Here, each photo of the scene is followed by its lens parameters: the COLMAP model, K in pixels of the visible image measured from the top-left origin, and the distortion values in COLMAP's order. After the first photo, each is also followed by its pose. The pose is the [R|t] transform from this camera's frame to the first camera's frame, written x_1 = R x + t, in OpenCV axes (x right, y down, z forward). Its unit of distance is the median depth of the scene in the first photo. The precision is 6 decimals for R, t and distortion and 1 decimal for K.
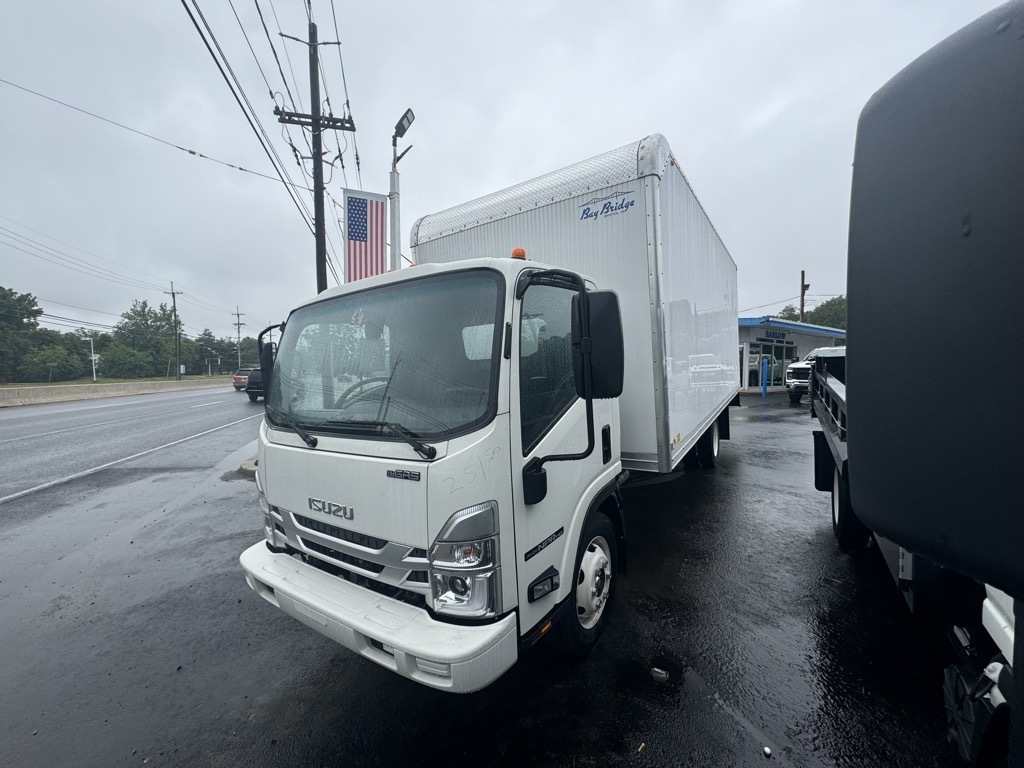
lens RADIAL K [[417.7, 0, 509.9], [0, 417.7, 383.7], [0, 0, 1]] dist [-0.004796, 0.000278]
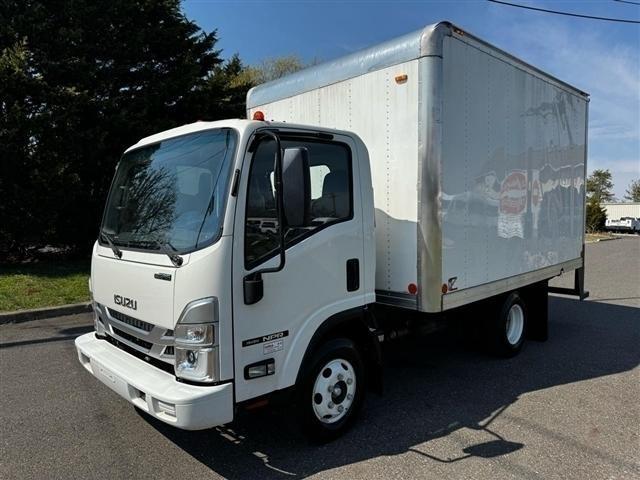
lens RADIAL K [[464.8, 0, 320.5], [0, 464.8, 233.0], [0, 0, 1]] dist [-0.022744, -0.018073]
pose [[0.979443, 0.054767, -0.194147, 0.546978], [-0.054390, 0.998493, 0.007276, 0.032676], [0.194253, 0.003433, 0.980946, -0.411621]]
